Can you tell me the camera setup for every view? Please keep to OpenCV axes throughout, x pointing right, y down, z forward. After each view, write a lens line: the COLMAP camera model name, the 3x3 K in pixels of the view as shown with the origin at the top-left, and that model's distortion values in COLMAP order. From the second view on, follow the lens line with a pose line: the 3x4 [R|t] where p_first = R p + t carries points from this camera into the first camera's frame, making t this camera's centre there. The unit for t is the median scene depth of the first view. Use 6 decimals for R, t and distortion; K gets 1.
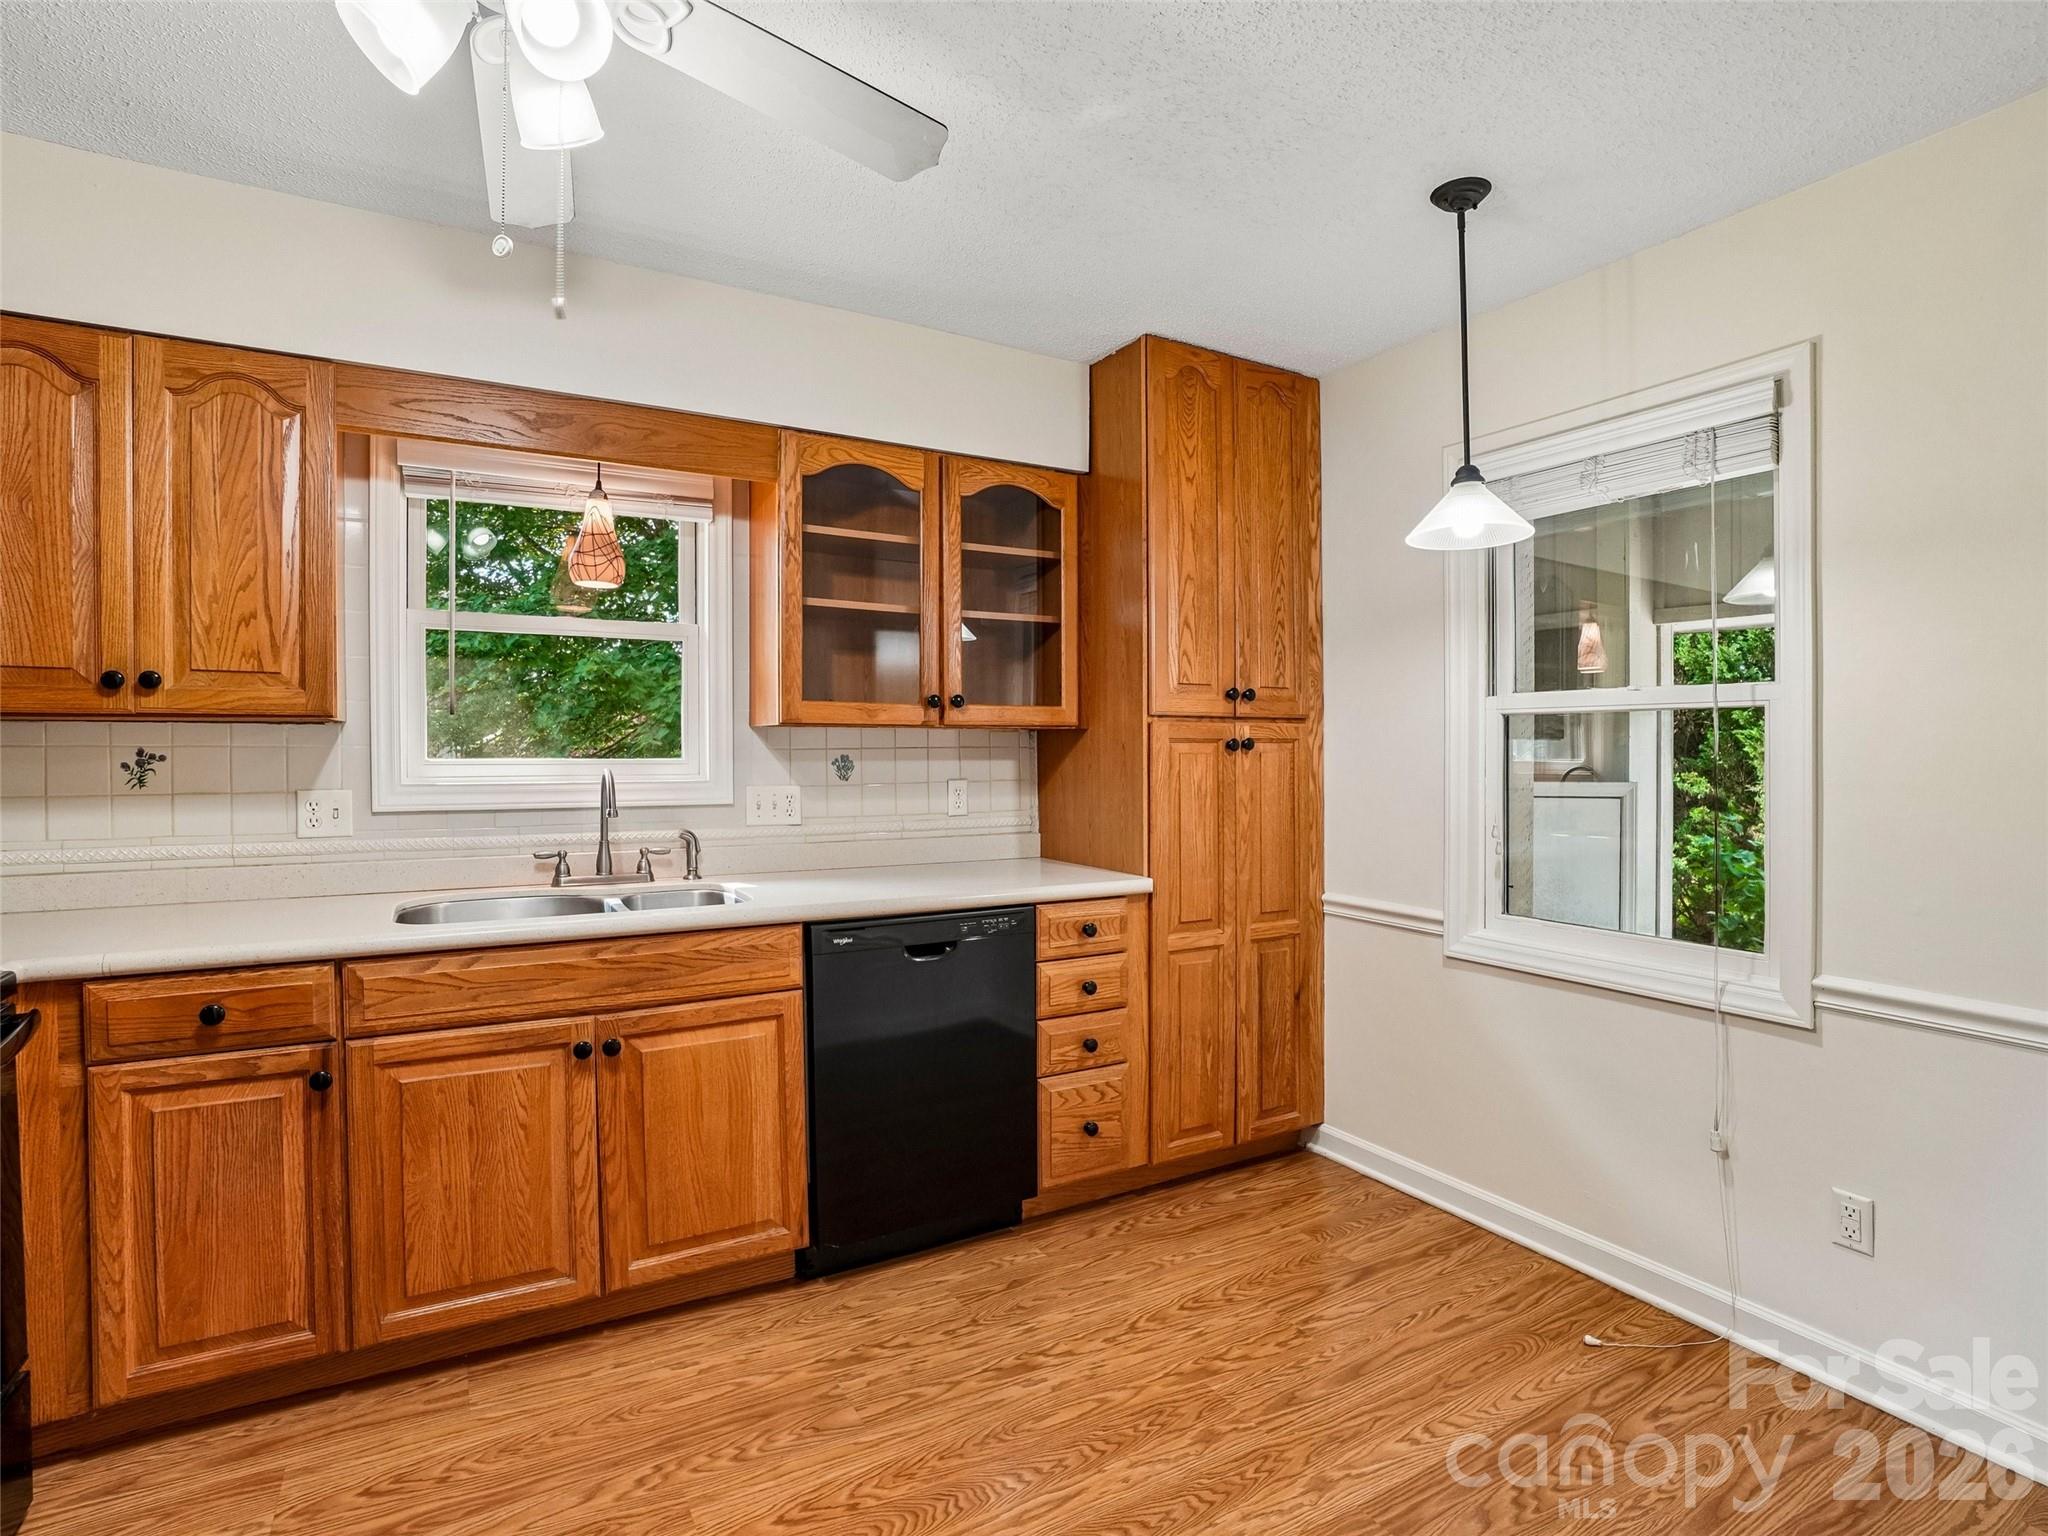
lens RADIAL K [[1020.2, 0, 1017.1], [0, 1020.2, 754.9], [0, 0, 1]] dist [-0.054269, 0.018010]
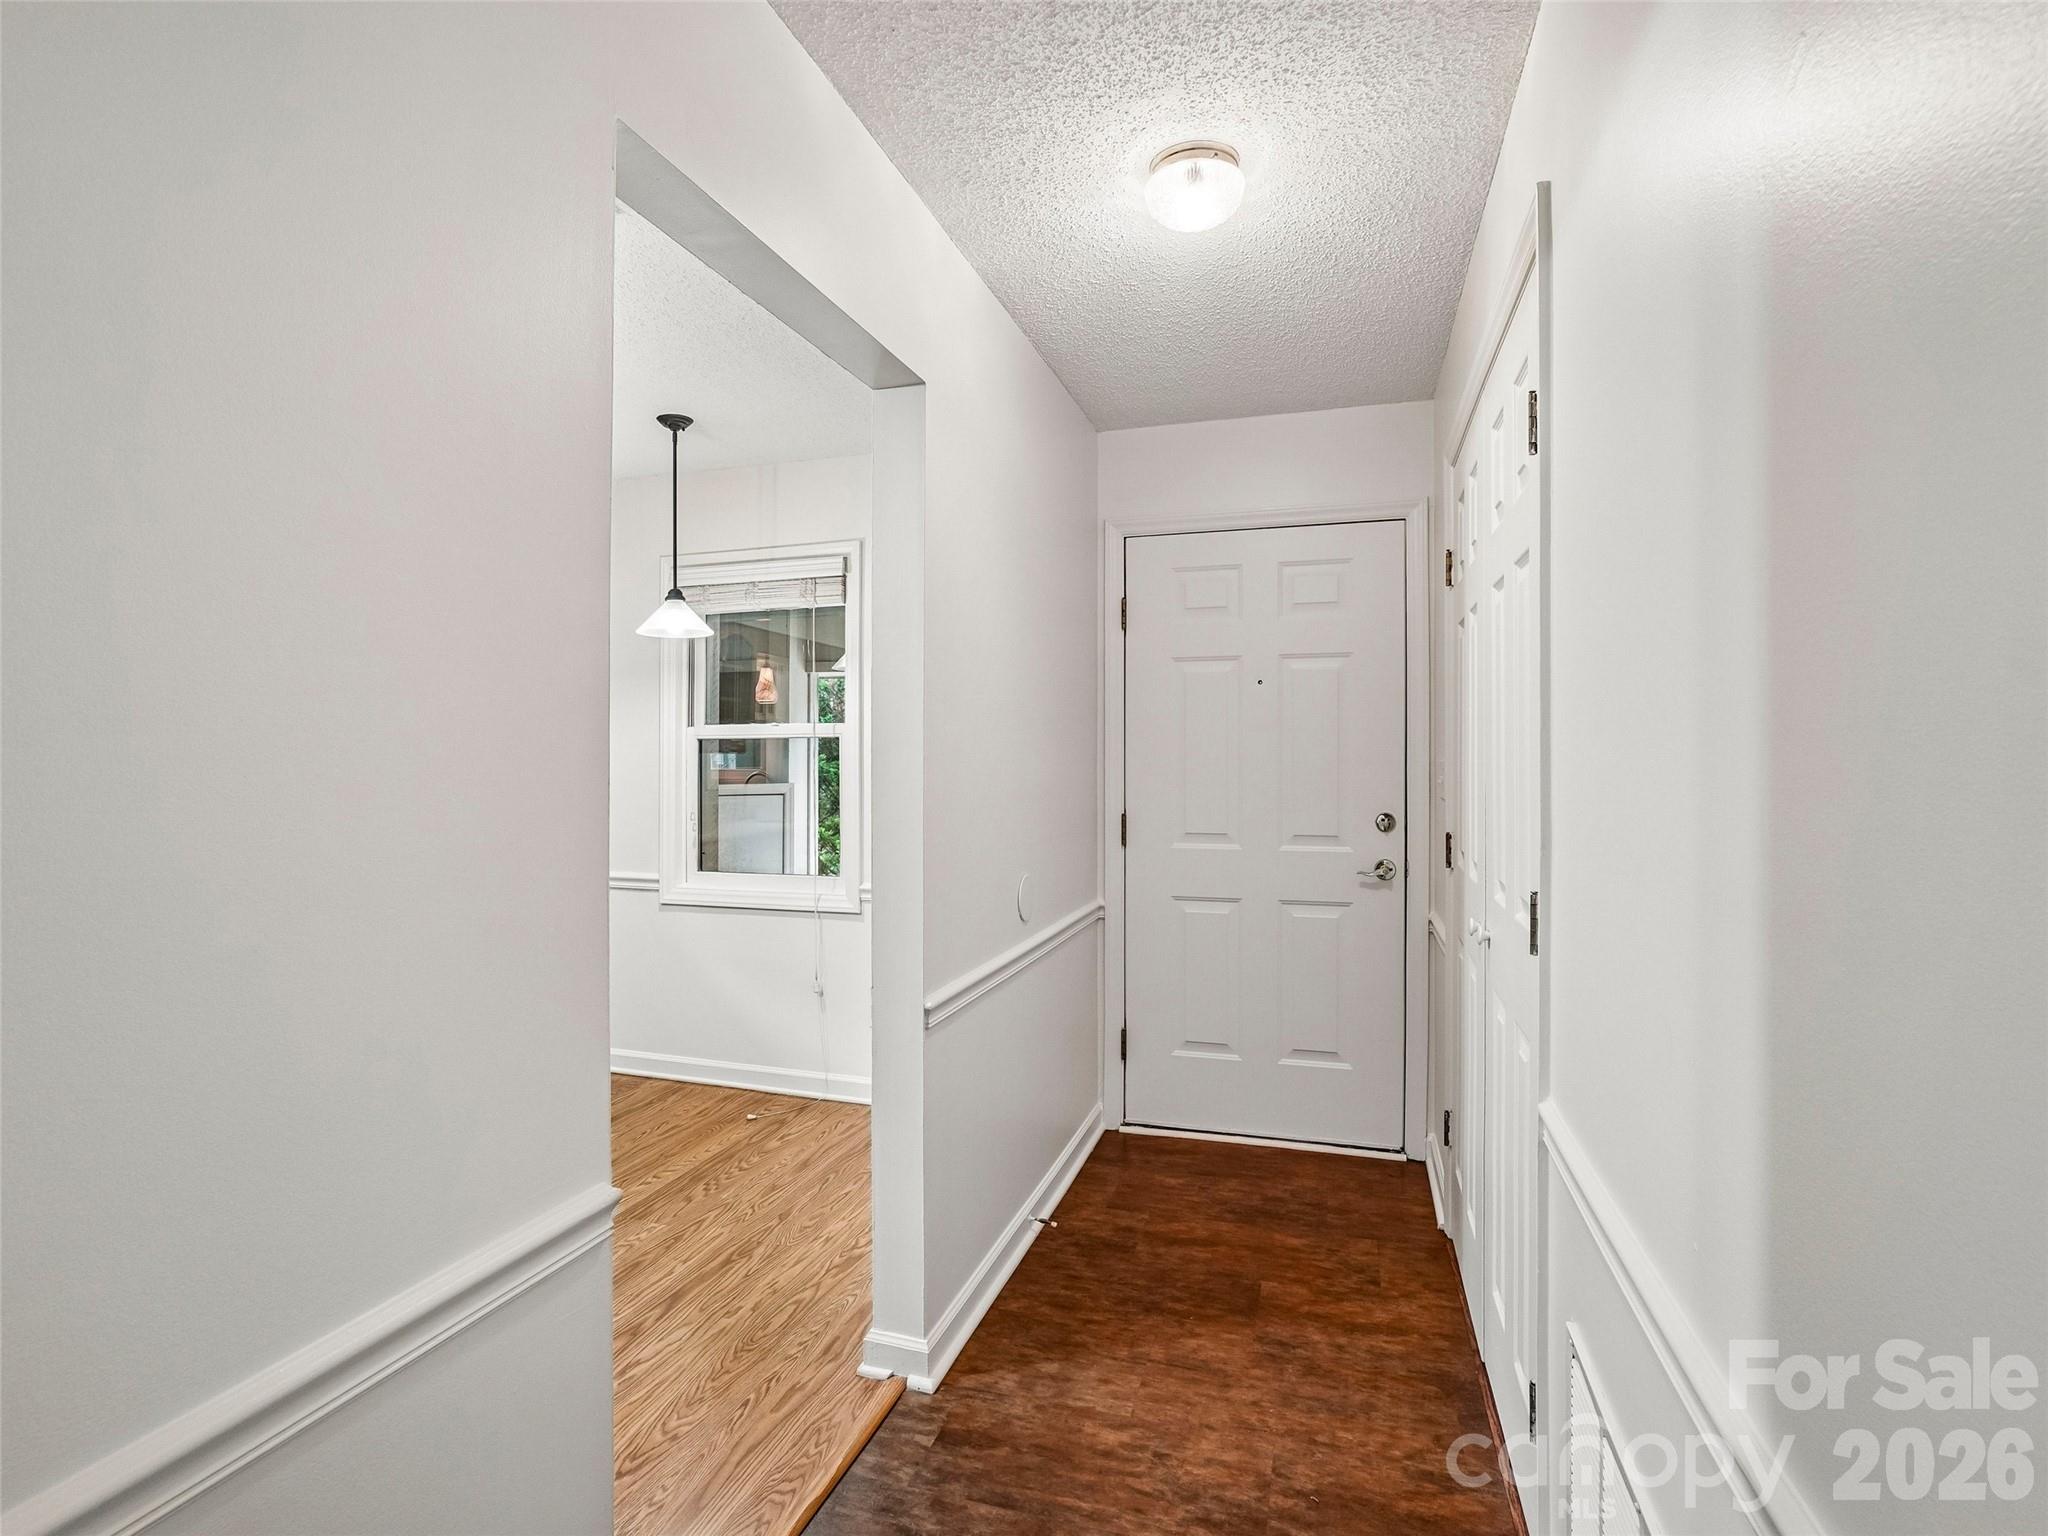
lens RADIAL K [[1020.2, 0, 1055.9], [0, 1020.2, 741.2], [0, 0, 1]] dist [-0.054269, 0.018010]
pose [[0.714220, 0.011492, 0.699827, -0.201378], [0.004228, 0.999776, -0.020733, -0.001284], [-0.699908, 0.017767, 0.714012, -0.469580]]
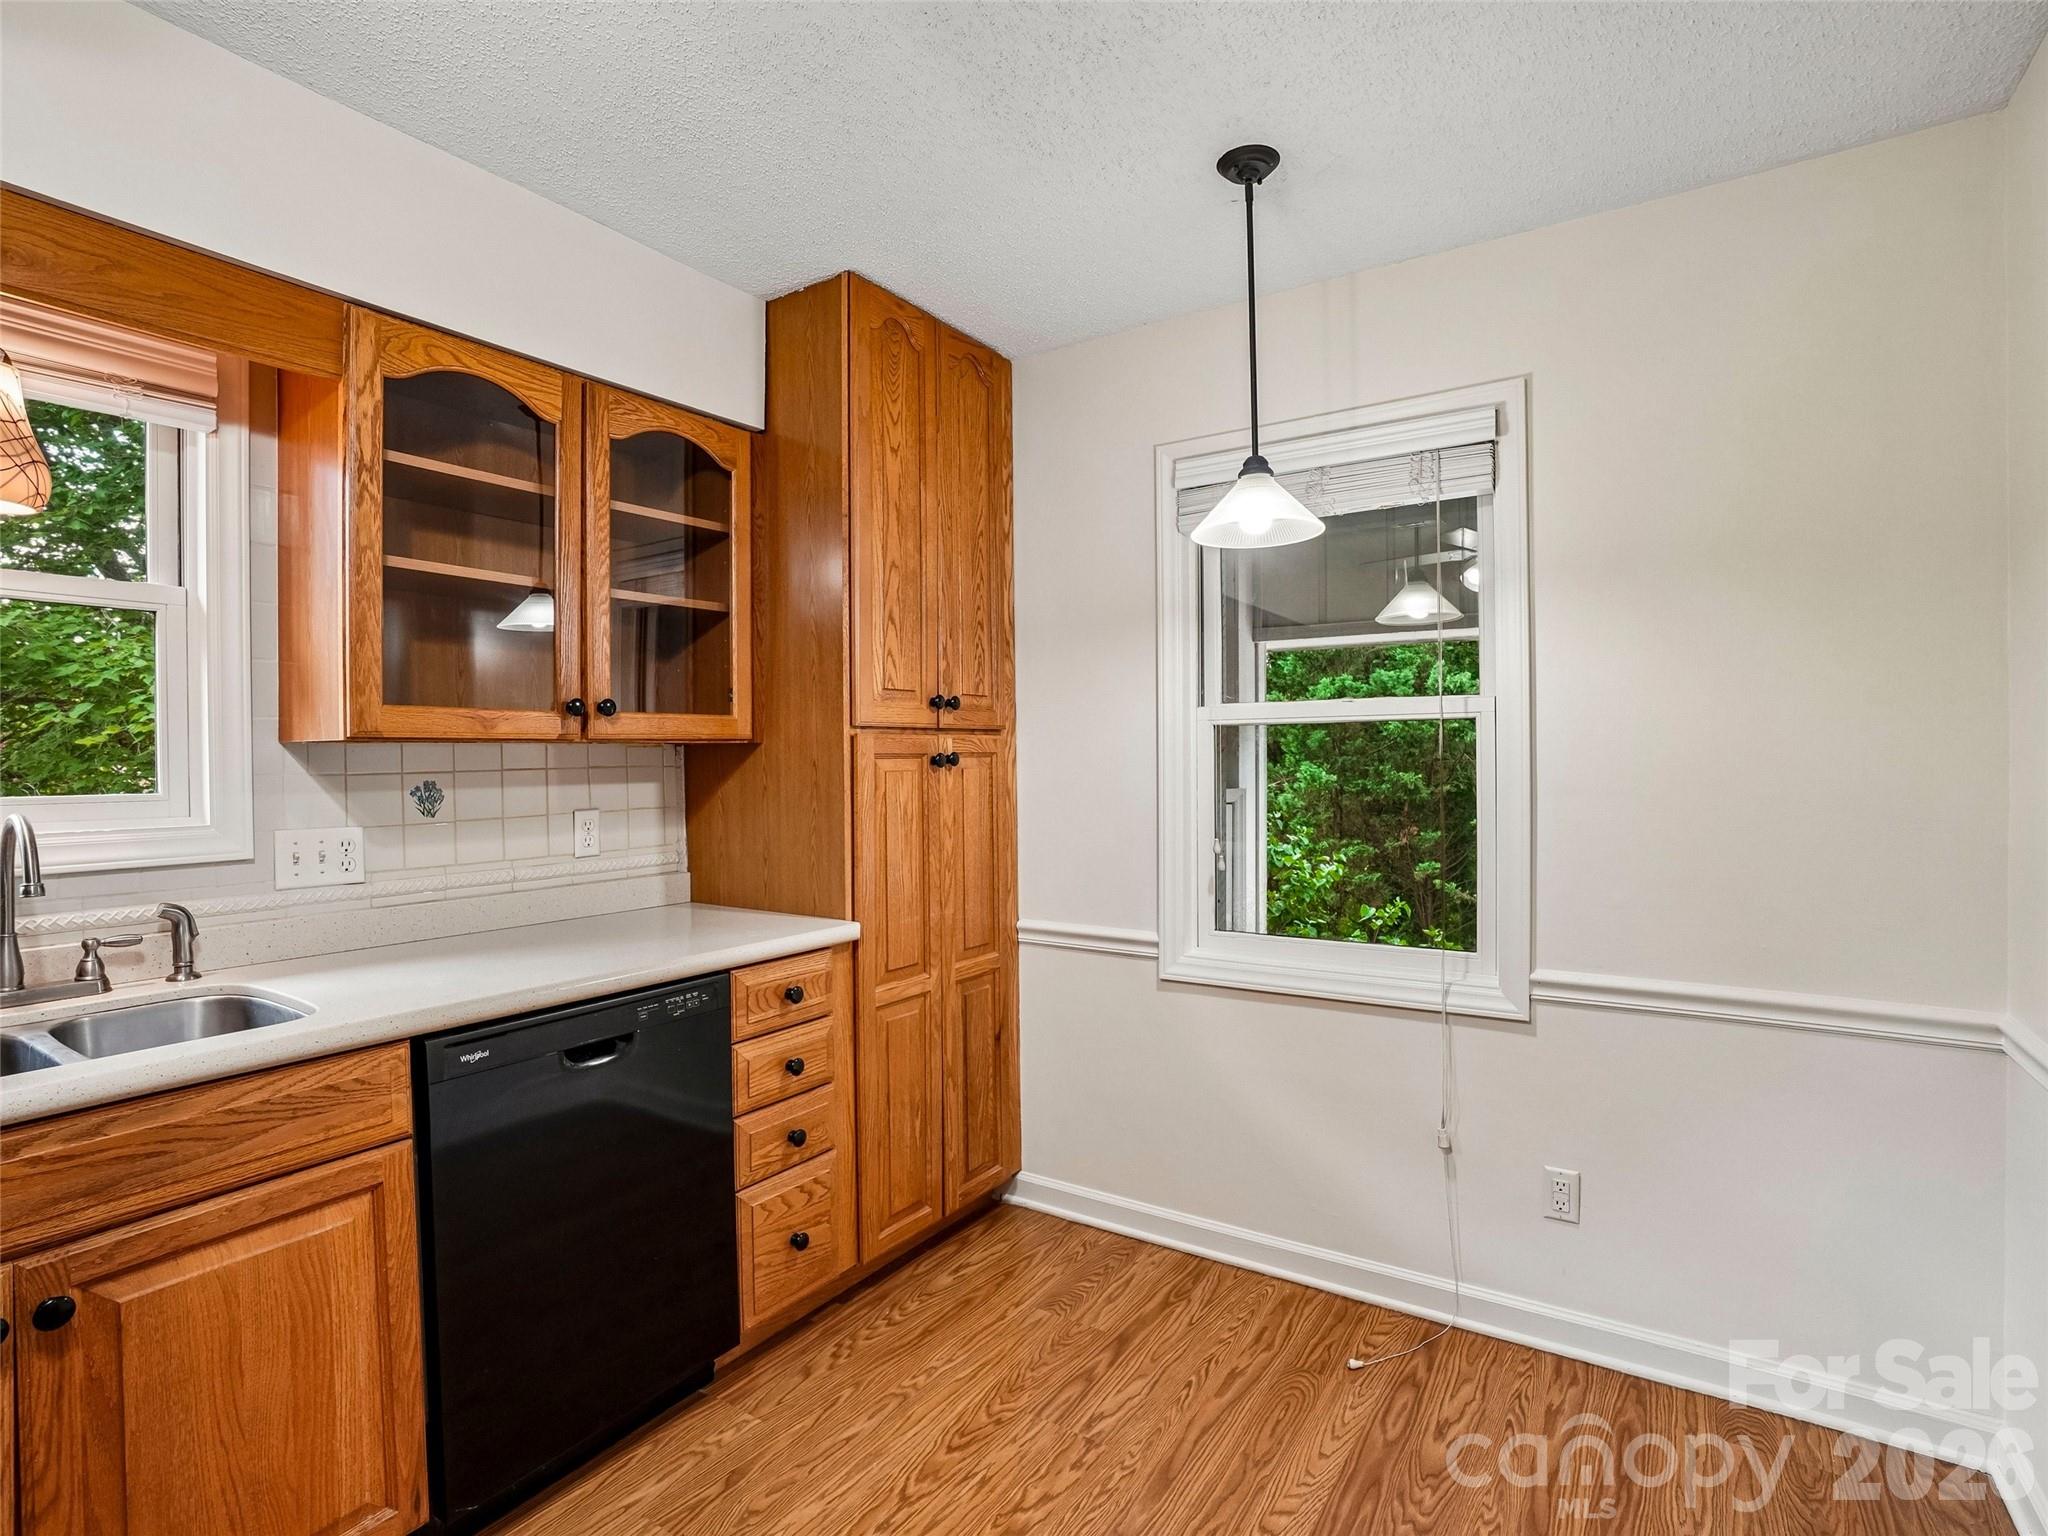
lens RADIAL K [[1020.2, 0, 1018.8], [0, 1020.2, 747.8], [0, 0, 1]] dist [-0.054269, 0.018010]
pose [[0.897563, -0.008255, 0.440809, -0.124014], [0.015132, 0.999812, -0.012087, -0.009975], [-0.440626, 0.017519, 0.897520, 0.207195]]
